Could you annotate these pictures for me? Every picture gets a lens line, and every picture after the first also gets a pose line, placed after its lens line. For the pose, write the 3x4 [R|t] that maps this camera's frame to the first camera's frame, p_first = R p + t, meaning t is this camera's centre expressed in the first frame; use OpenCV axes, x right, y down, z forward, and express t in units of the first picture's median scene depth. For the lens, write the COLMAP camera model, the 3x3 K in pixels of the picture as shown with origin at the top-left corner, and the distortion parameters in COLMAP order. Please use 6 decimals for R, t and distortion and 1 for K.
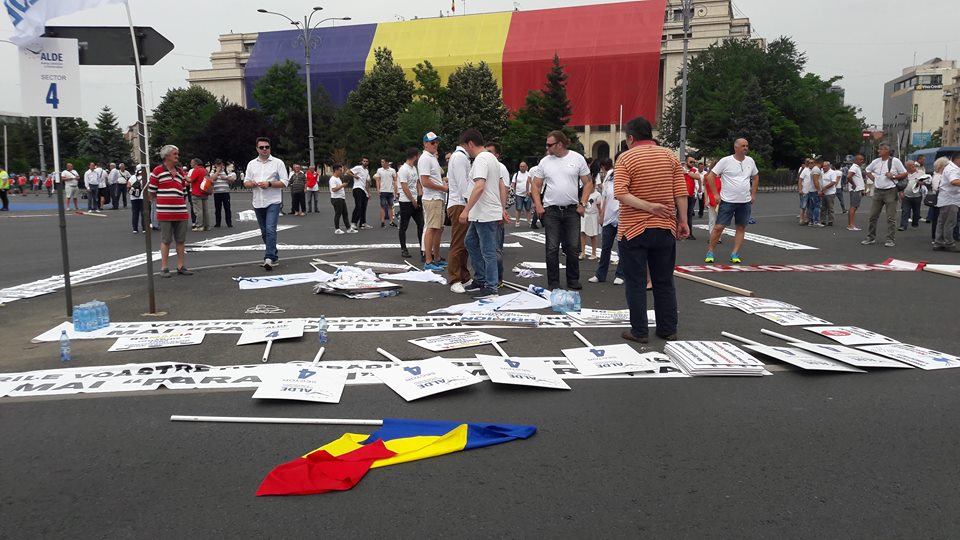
lens RADIAL K [[807.8, 0, 480.0], [0, 807.8, 270.0], [0, 0, 1]] dist [0.006740, 0.009202]
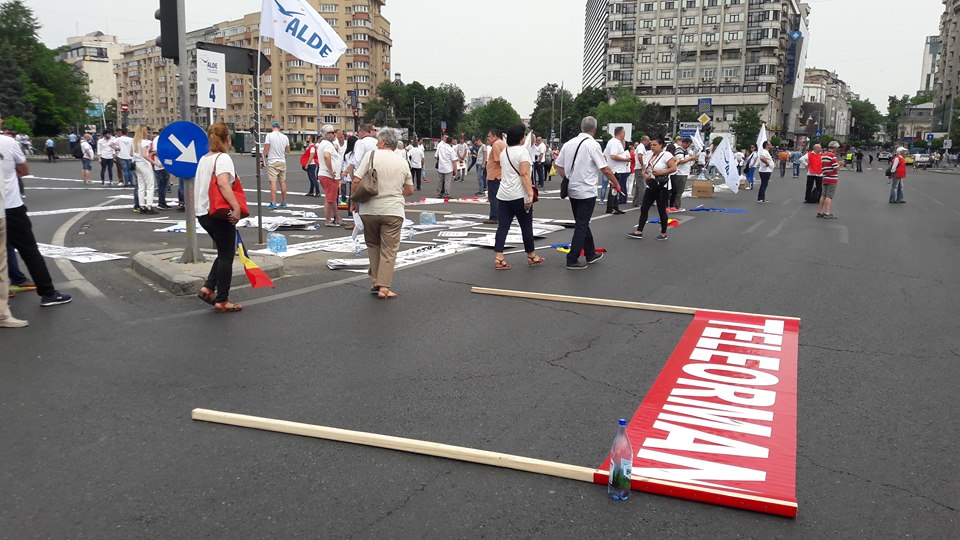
lens RADIAL K [[807.8, 0, 480.0], [0, 807.8, 270.0], [0, 0, 1]] dist [0.006740, 0.009202]
pose [[0.580083, -0.113529, 0.806607, -0.136486], [0.082177, 0.993344, 0.080714, 0.001647], [-0.810401, 0.019464, 0.585552, -0.019315]]
